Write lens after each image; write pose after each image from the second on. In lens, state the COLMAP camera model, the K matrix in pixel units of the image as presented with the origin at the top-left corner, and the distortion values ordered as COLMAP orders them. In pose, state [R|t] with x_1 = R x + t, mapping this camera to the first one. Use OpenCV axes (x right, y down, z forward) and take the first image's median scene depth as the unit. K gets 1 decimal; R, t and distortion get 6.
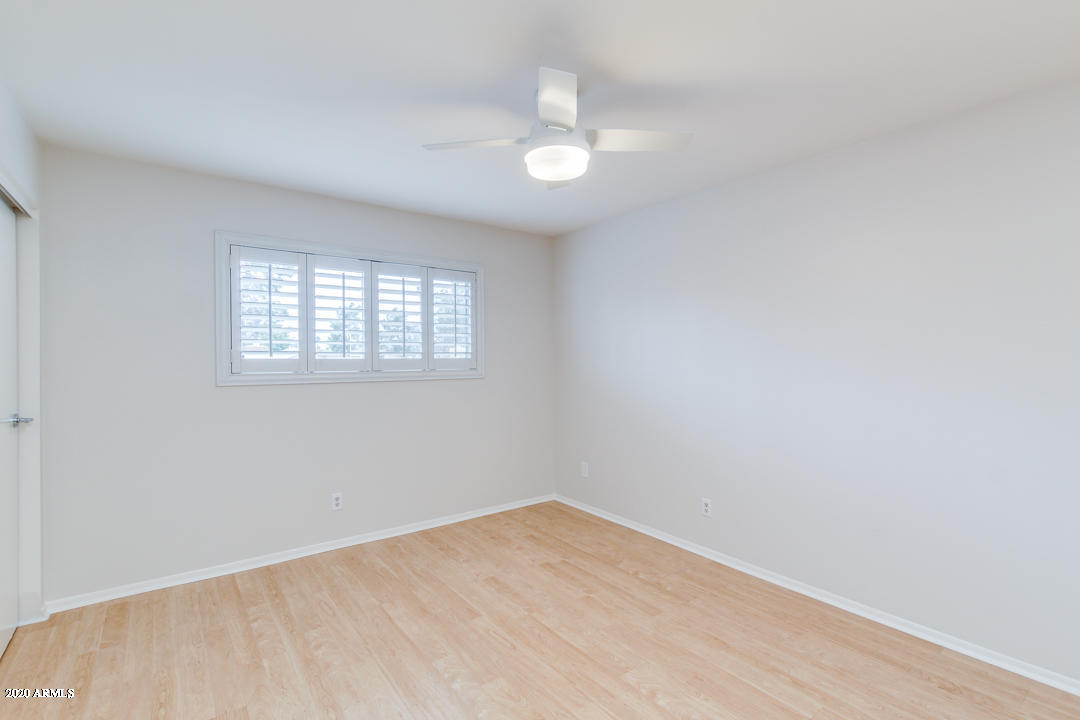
lens RADIAL K [[490.9, 0, 549.5], [0, 490.9, 360.1], [0, 0, 1]] dist [-0.003254, -0.002610]
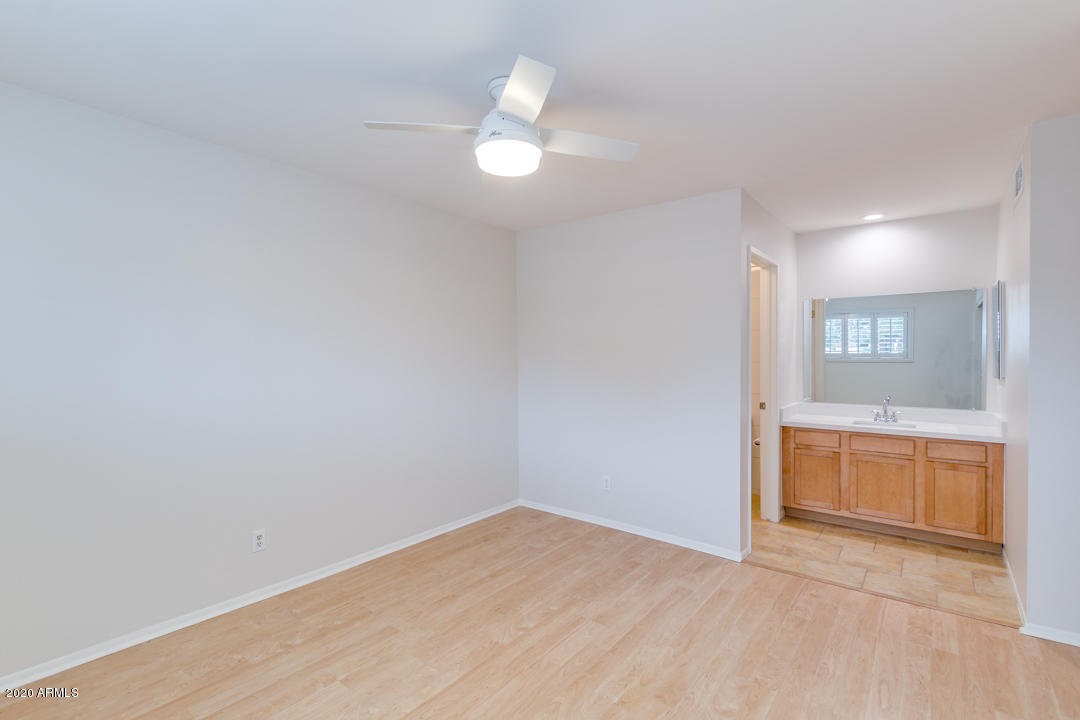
lens RADIAL K [[490.9, 0, 540.1], [0, 490.9, 357.7], [0, 0, 1]] dist [-0.003254, -0.002610]
pose [[-0.230513, -0.006795, 0.973046, -0.657619], [0.014984, 0.999832, 0.010532, -0.008888], [-0.972954, 0.017008, -0.230373, 0.811375]]
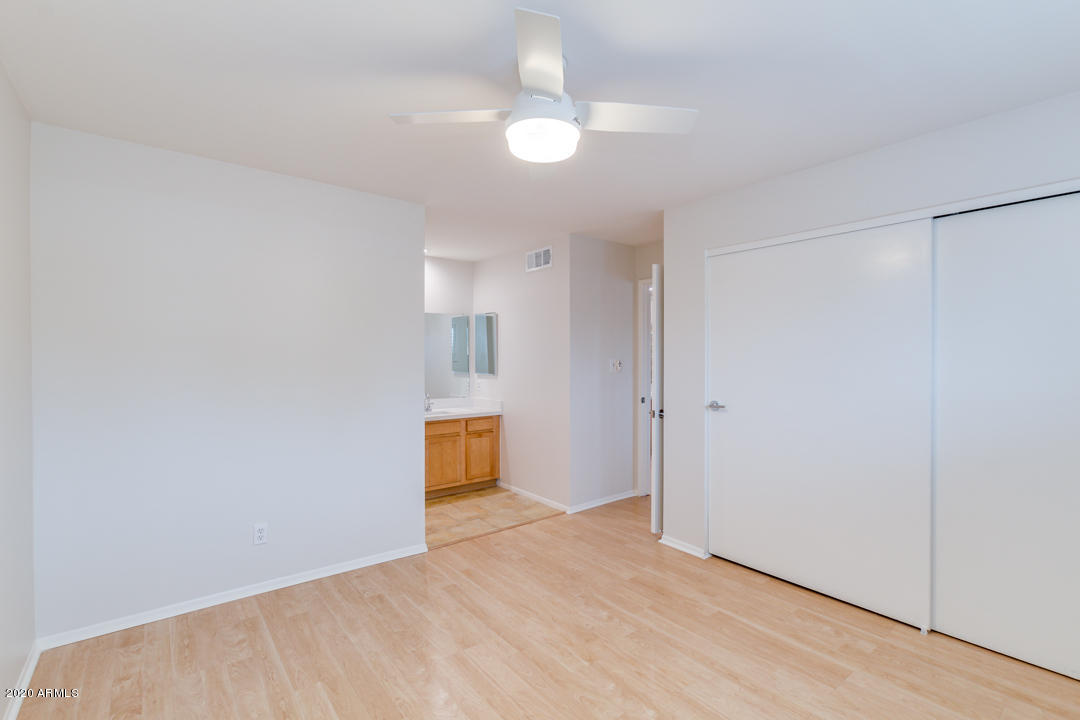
lens RADIAL K [[490.9, 0, 542.8], [0, 490.9, 361.7], [0, 0, 1]] dist [-0.003254, -0.002610]
pose [[-0.999976, 0.001310, -0.006769, 0.015604], [0.001150, 0.999722, 0.023538, -0.020881], [0.006798, 0.023529, -0.999700, 1.301329]]
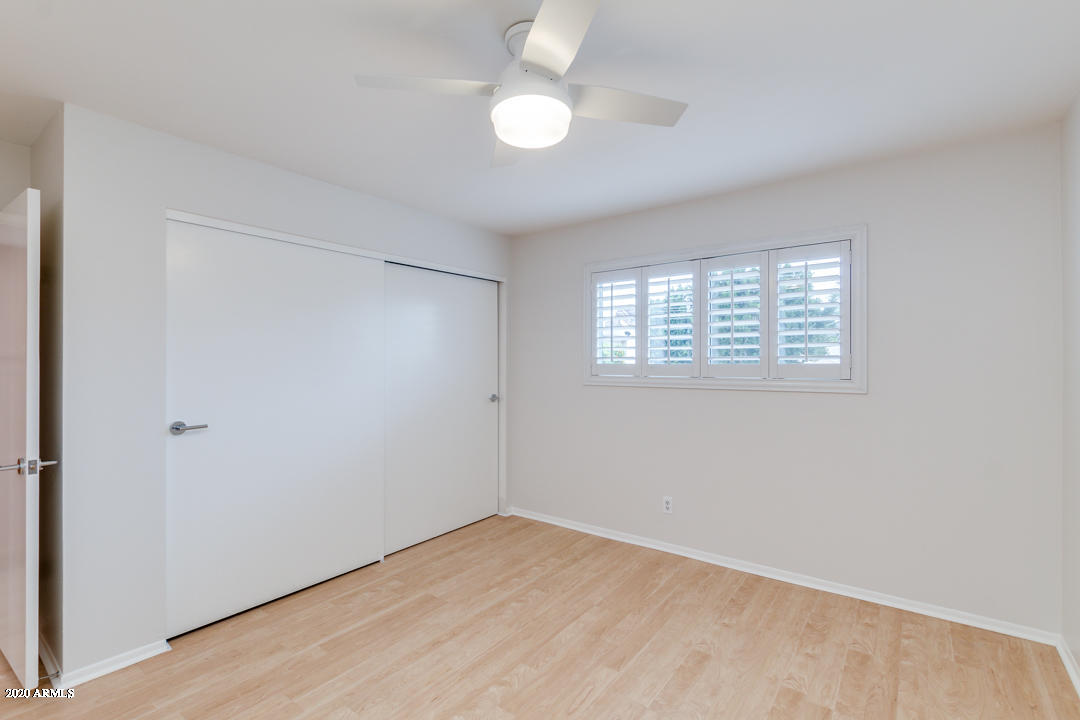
lens RADIAL K [[490.9, 0, 544.1], [0, 490.9, 354.7], [0, 0, 1]] dist [-0.003254, -0.002610]
pose [[0.262481, -0.011634, -0.964867, 0.555336], [-0.005351, 0.999894, -0.013512, -0.007700], [0.964922, 0.008710, 0.262391, 0.562351]]
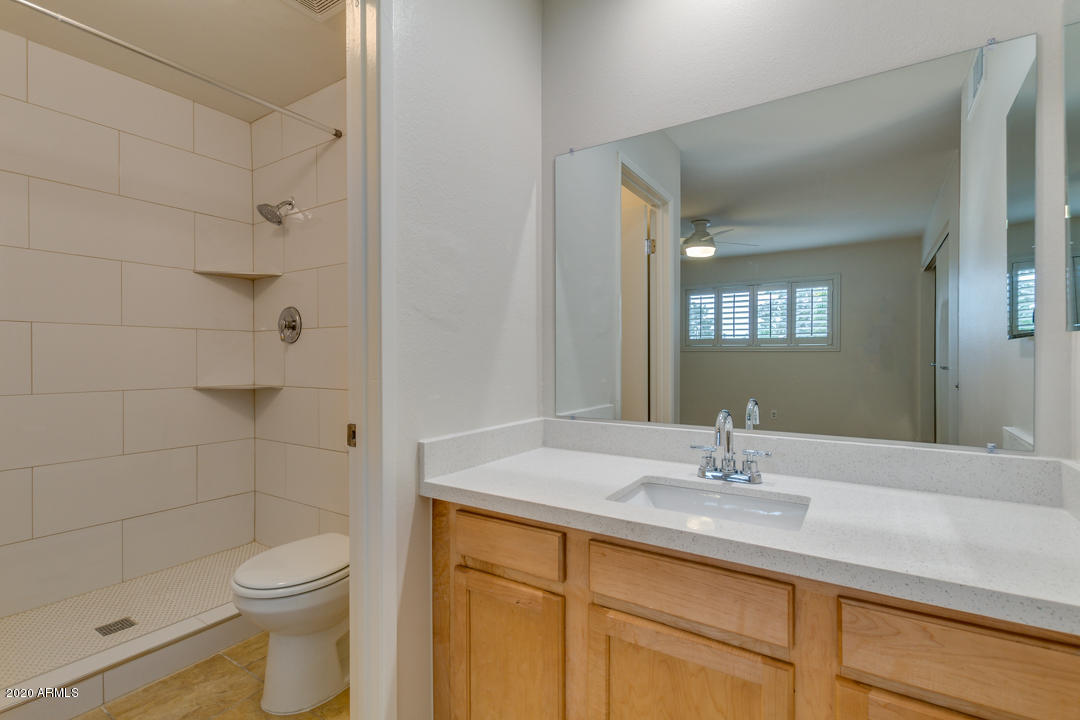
lens RADIAL K [[490.9, 0, 541.7], [0, 490.9, 358.3], [0, 0, 1]] dist [-0.003254, -0.002610]
pose [[-0.316163, -0.005939, 0.948686, 0.056761], [0.011697, 0.999880, 0.010158, 0.077719], [-0.948633, 0.014308, -0.316055, -0.107772]]
